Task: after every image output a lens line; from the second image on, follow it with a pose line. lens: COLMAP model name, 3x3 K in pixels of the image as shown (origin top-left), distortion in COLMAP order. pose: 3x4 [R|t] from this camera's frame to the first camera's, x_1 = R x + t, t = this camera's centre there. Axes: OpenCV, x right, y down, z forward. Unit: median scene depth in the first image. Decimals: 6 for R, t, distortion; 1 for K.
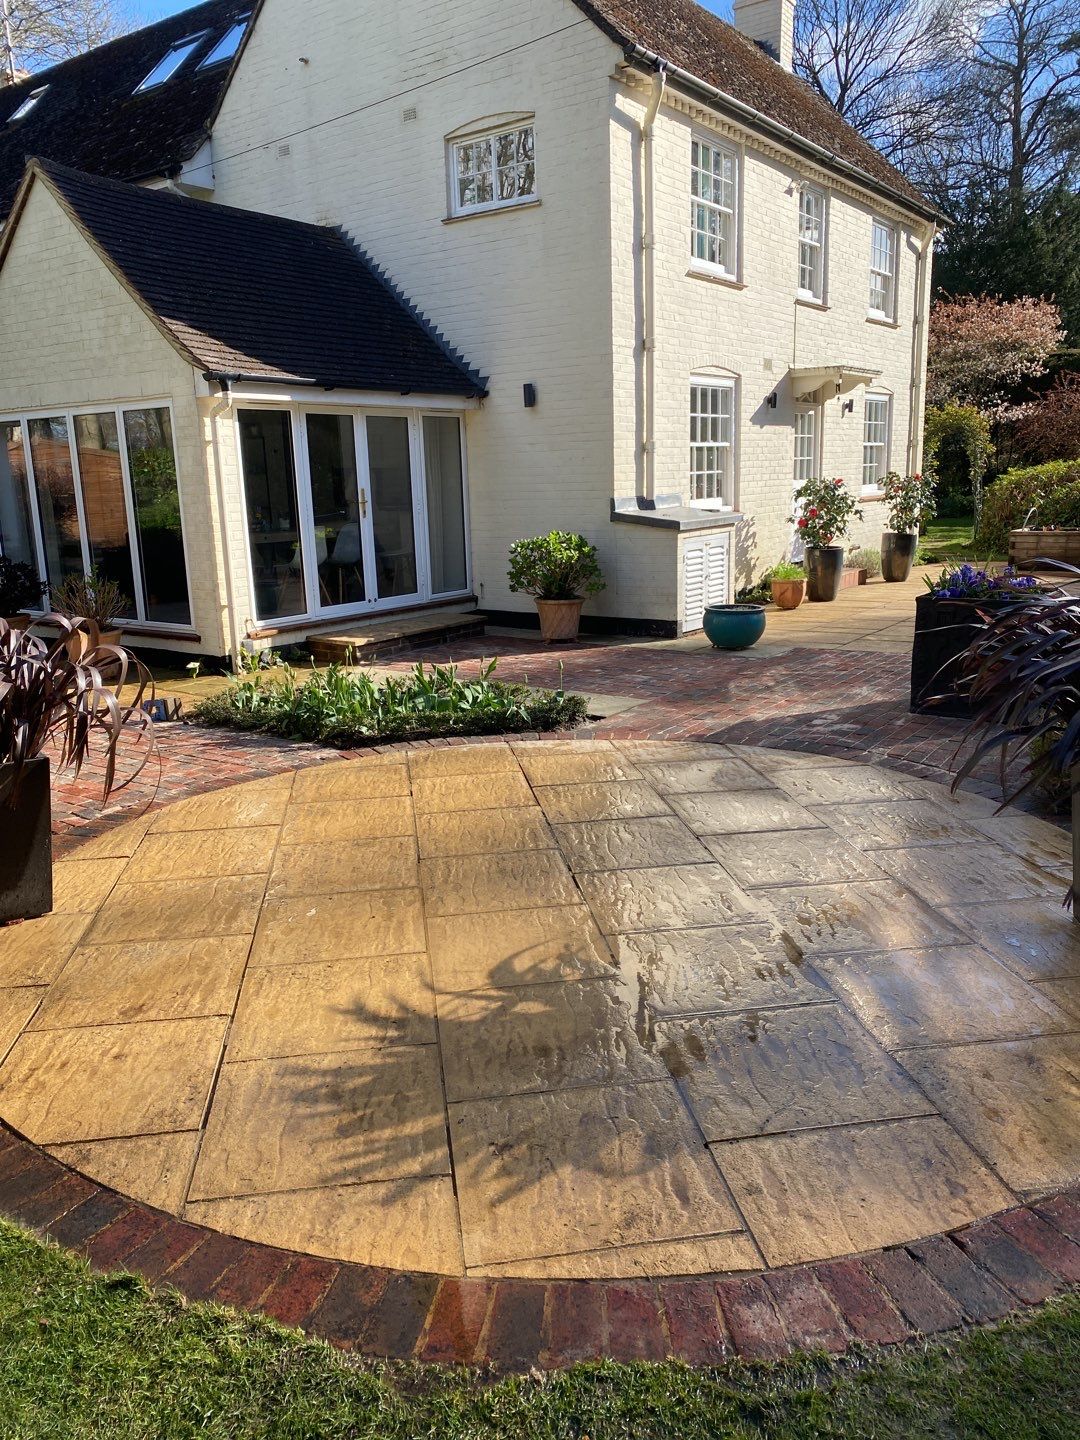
lens RADIAL K [[1086.9, 0, 526.0], [0, 1086.9, 712.6], [0, 0, 1]] dist [0.026317, -0.010550]
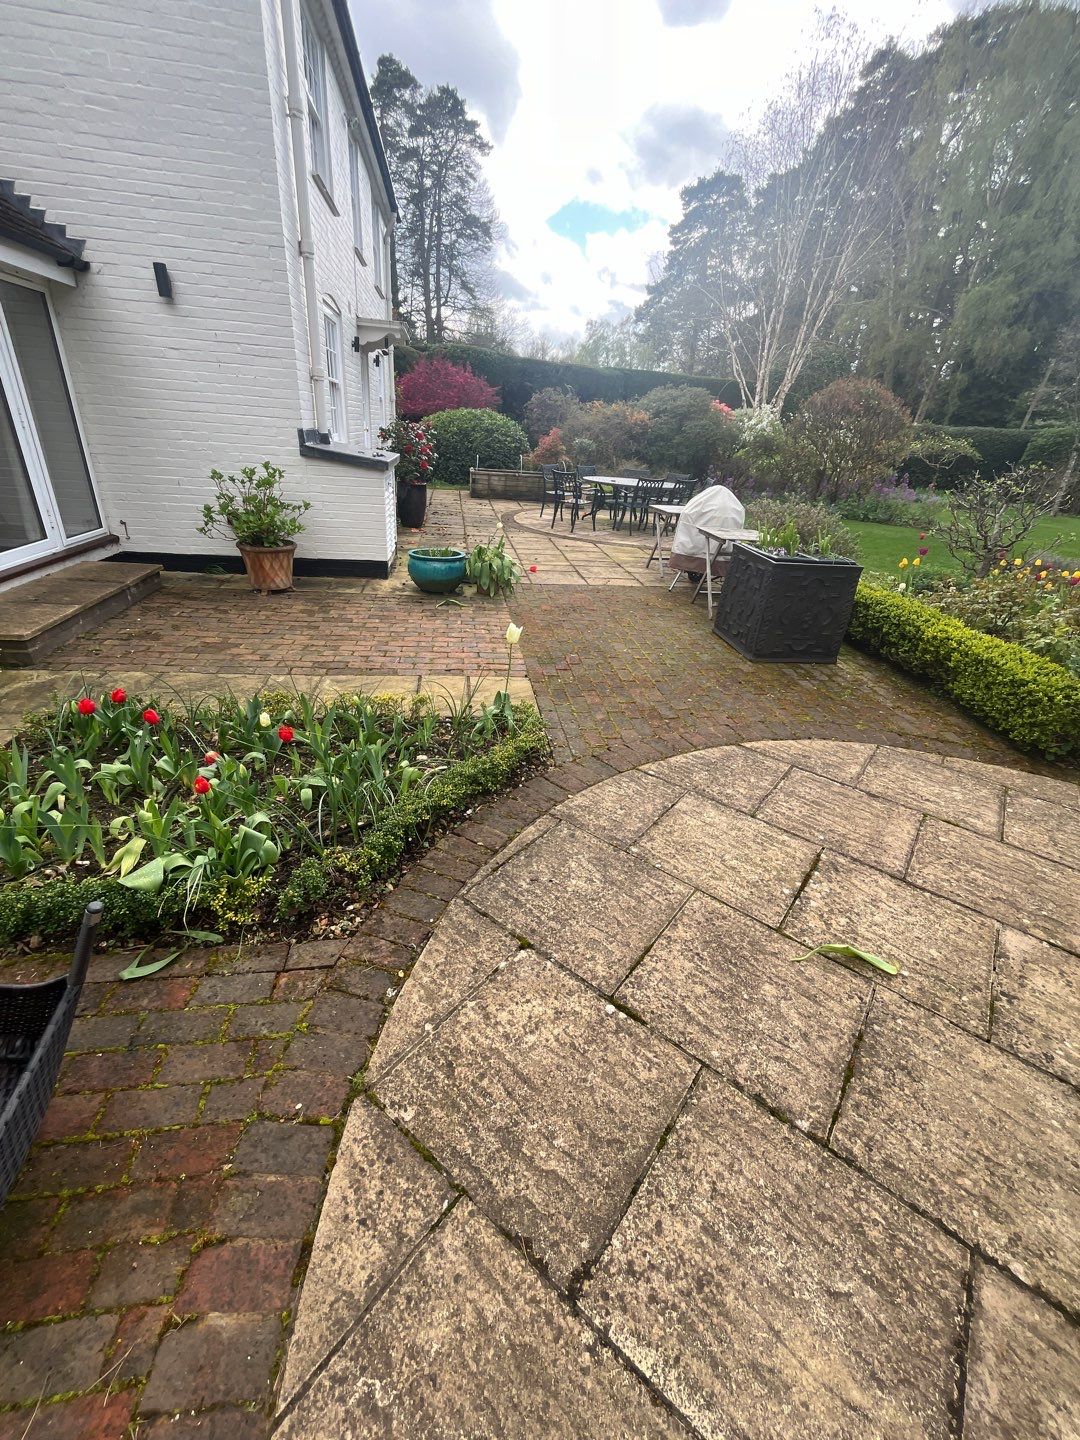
lens RADIAL K [[590.8, 0, 532.9], [0, 590.8, 718.3], [0, 0, 1]] dist [-0.027952, 0.008554]
pose [[0.723004, -0.229452, 0.651626, -0.167616], [0.054494, 0.959235, 0.277305, -0.093676], [-0.688691, -0.164983, 0.706035, 0.502203]]
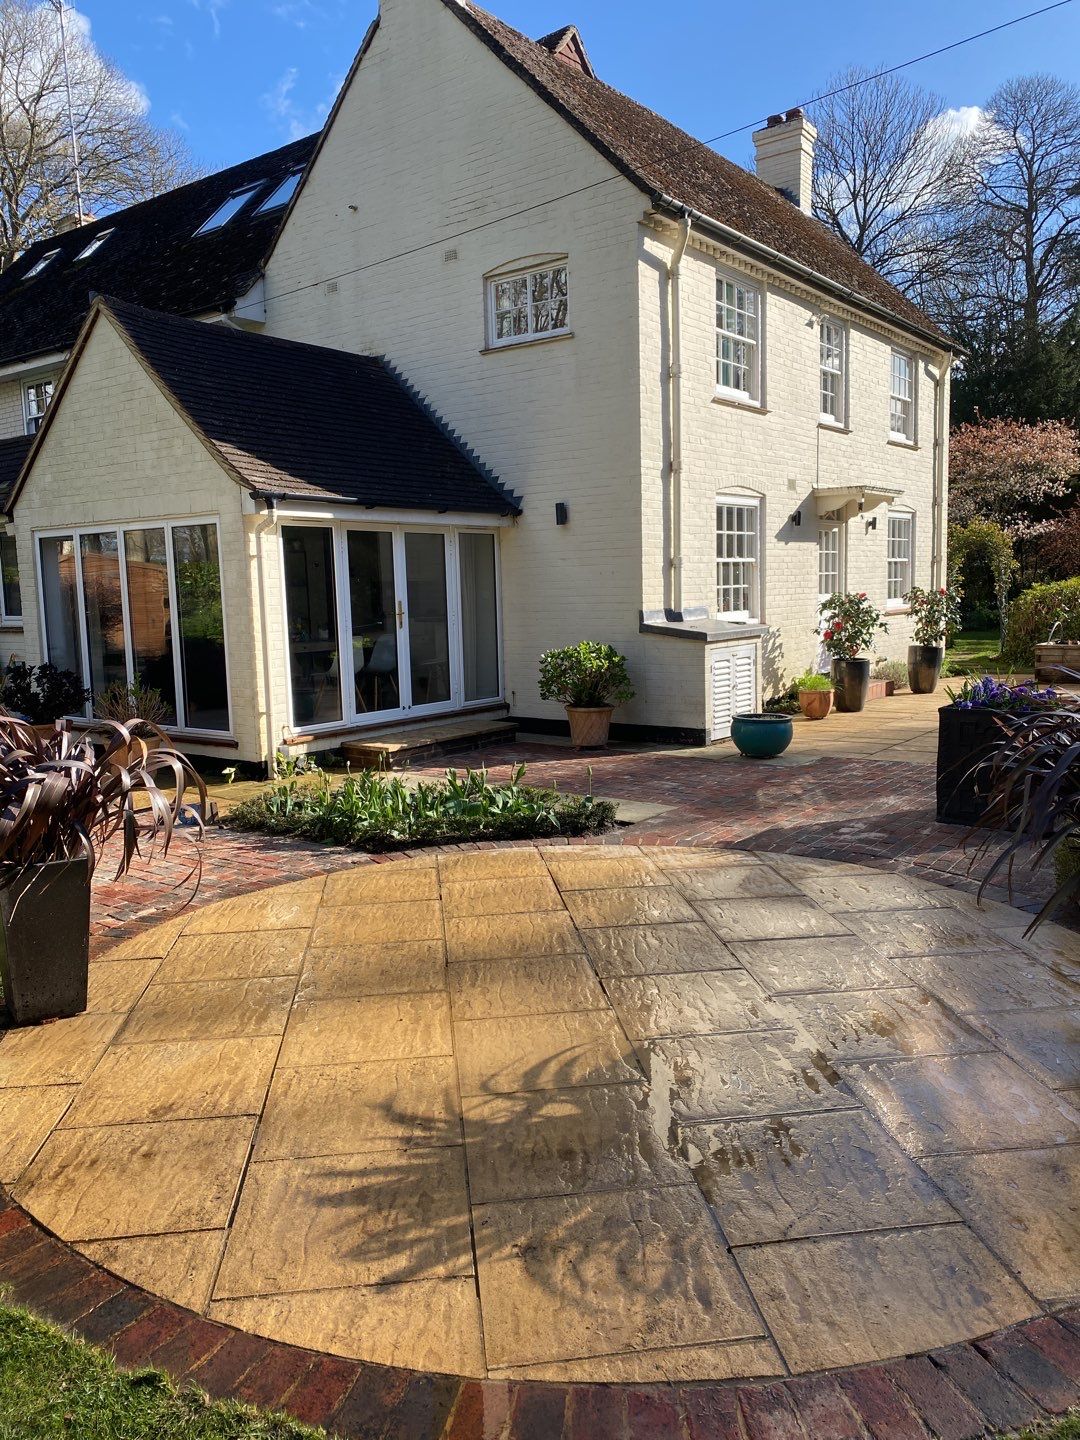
lens RADIAL K [[1086.1, 0, 541.0], [0, 1086.1, 713.6], [0, 0, 1]] dist [0.025927, -0.011719]
pose [[0.999855, 0.005813, -0.015996, 0.001515], [-0.007369, 0.995060, -0.099001, 0.001962], [0.015341, 0.099105, 0.994959, -0.012985]]
